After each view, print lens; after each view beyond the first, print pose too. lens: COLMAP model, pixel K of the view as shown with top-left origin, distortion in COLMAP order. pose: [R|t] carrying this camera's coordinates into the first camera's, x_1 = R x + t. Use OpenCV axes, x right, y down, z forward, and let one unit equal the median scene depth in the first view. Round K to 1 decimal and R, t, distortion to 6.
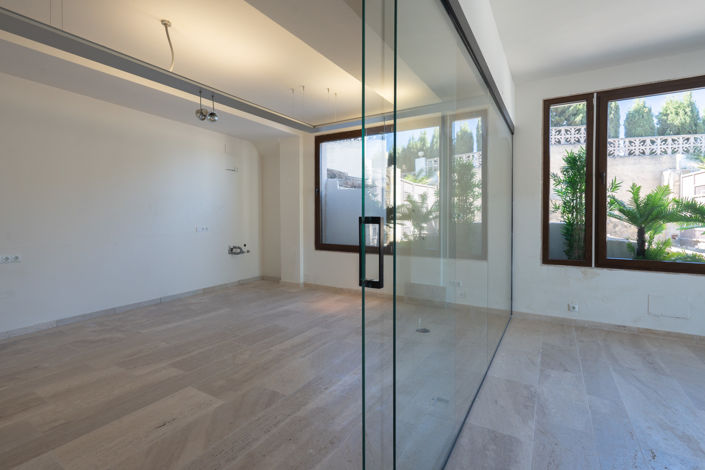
lens RADIAL K [[328.3, 0, 352.2], [0, 328.3, 223.2], [0, 0, 1]] dist [-0.000808, 0.000137]
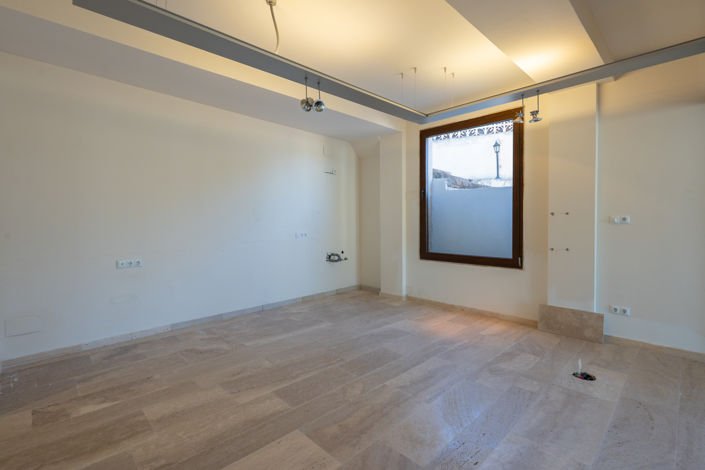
lens RADIAL K [[320.4, 0, 351.4], [0, 320.4, 227.9], [0, 0, 1]] dist [-0.001832, -0.000099]
pose [[0.968657, 0.001531, -0.248399, -0.101422], [-0.001758, 0.999998, -0.000693, -0.003158], [0.248397, 0.001108, 0.968658, 0.157316]]
